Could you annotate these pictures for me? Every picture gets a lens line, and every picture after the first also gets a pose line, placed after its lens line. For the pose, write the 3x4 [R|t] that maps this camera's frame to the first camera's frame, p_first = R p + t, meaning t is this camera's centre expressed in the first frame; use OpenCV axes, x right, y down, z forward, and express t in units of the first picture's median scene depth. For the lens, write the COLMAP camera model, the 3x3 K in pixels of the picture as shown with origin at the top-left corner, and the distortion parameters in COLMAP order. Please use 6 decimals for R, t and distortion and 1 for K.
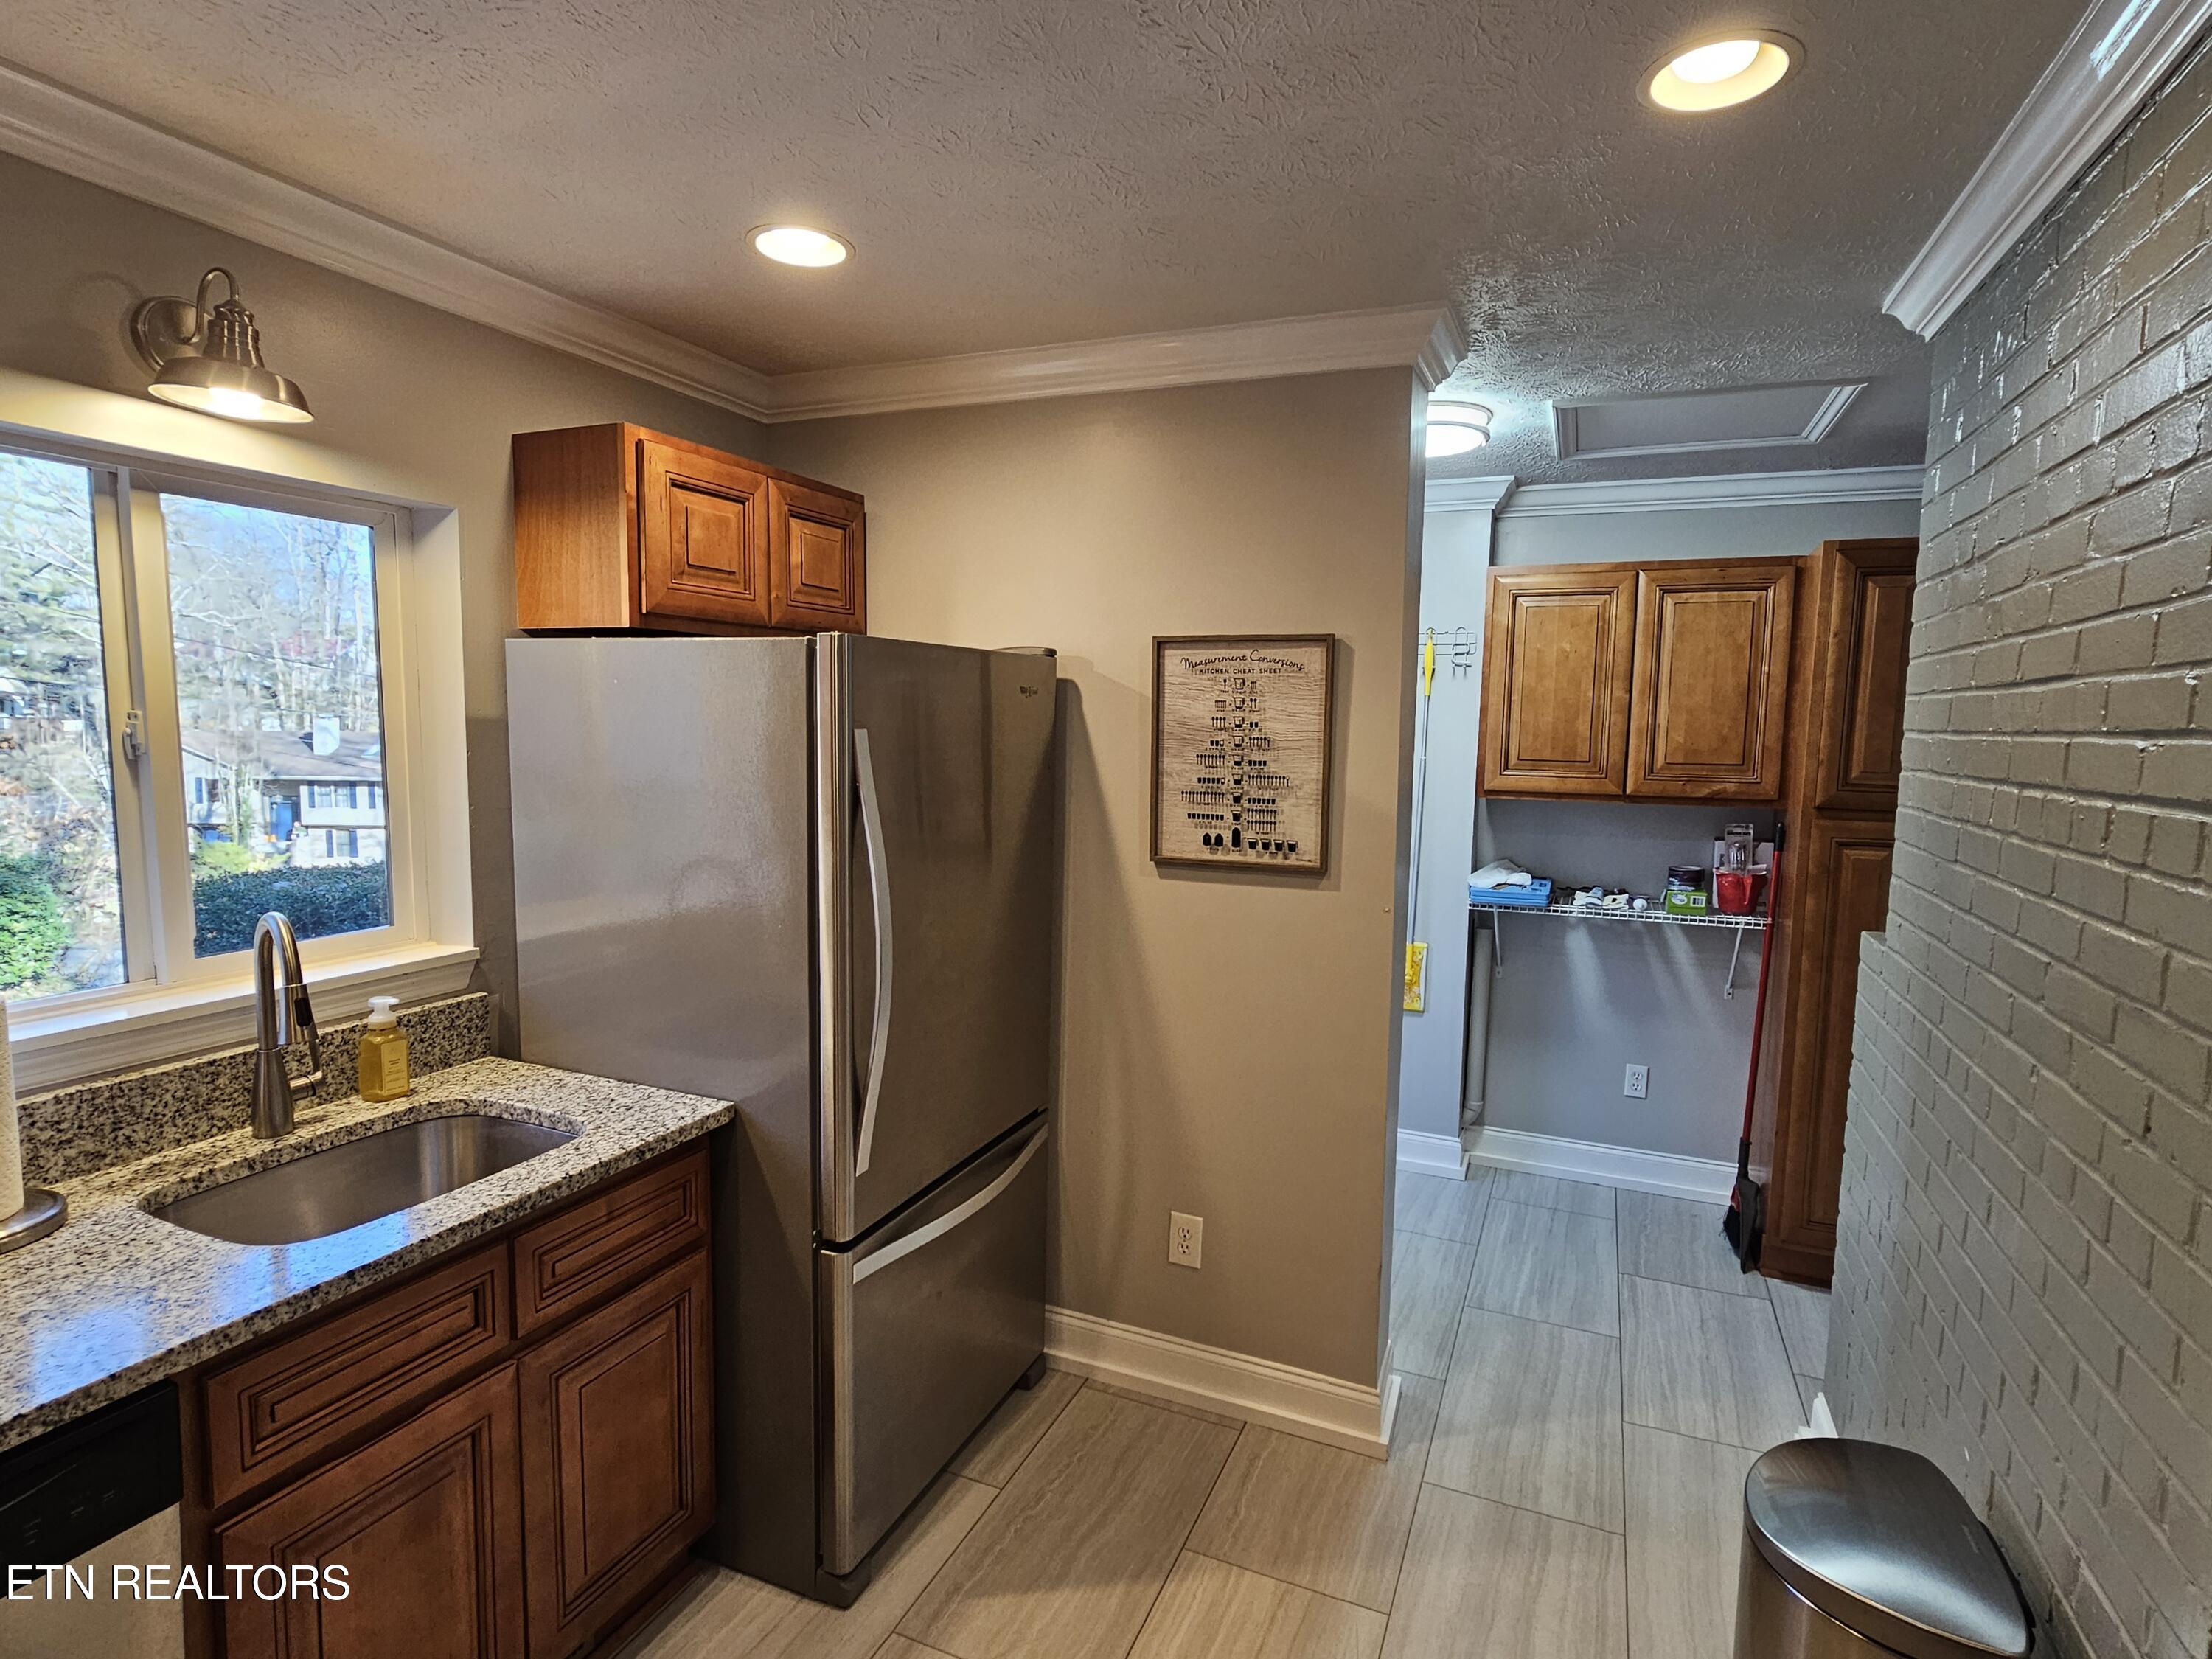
lens RADIAL K [[1139.2, 0, 1111.6], [0, 1139.2, 836.6], [0, 0, 1]] dist [-0.003198, 0.000629]
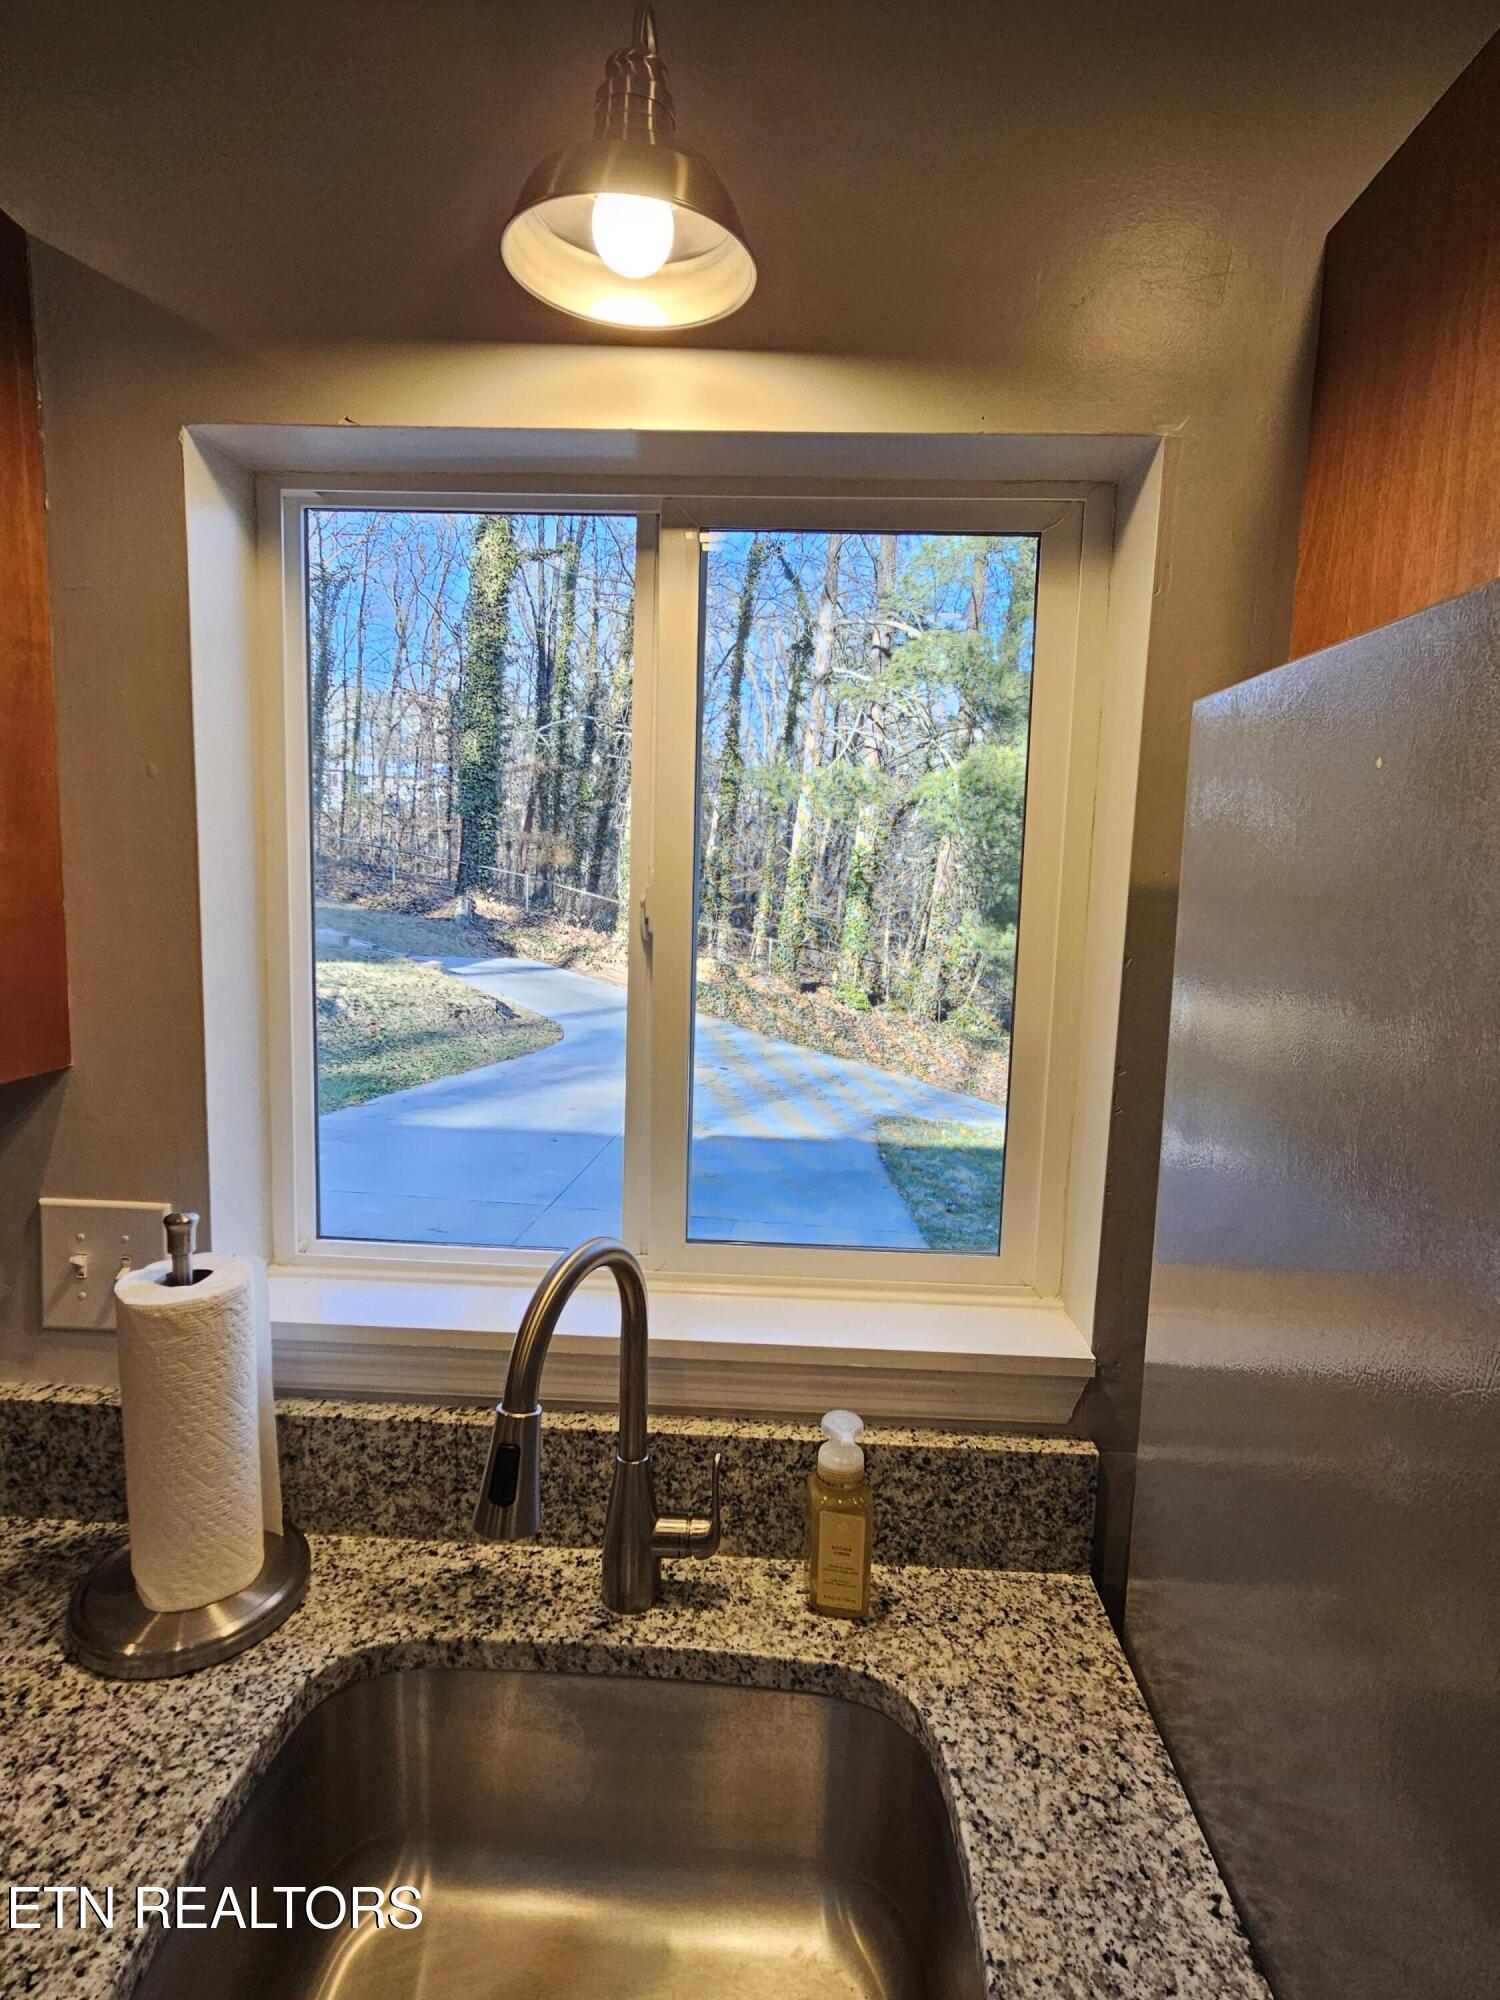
lens RADIAL K [[1030.0, 0, 745.0], [0, 1030.0, 1000.0], [0, 0, 1]] dist [-0.003198, 0.000629]
pose [[0.349638, 0.103571, -0.931143, -0.258928], [-0.114919, 0.991107, 0.067090, -0.080673], [0.929810, 0.083549, 0.358430, 0.838132]]
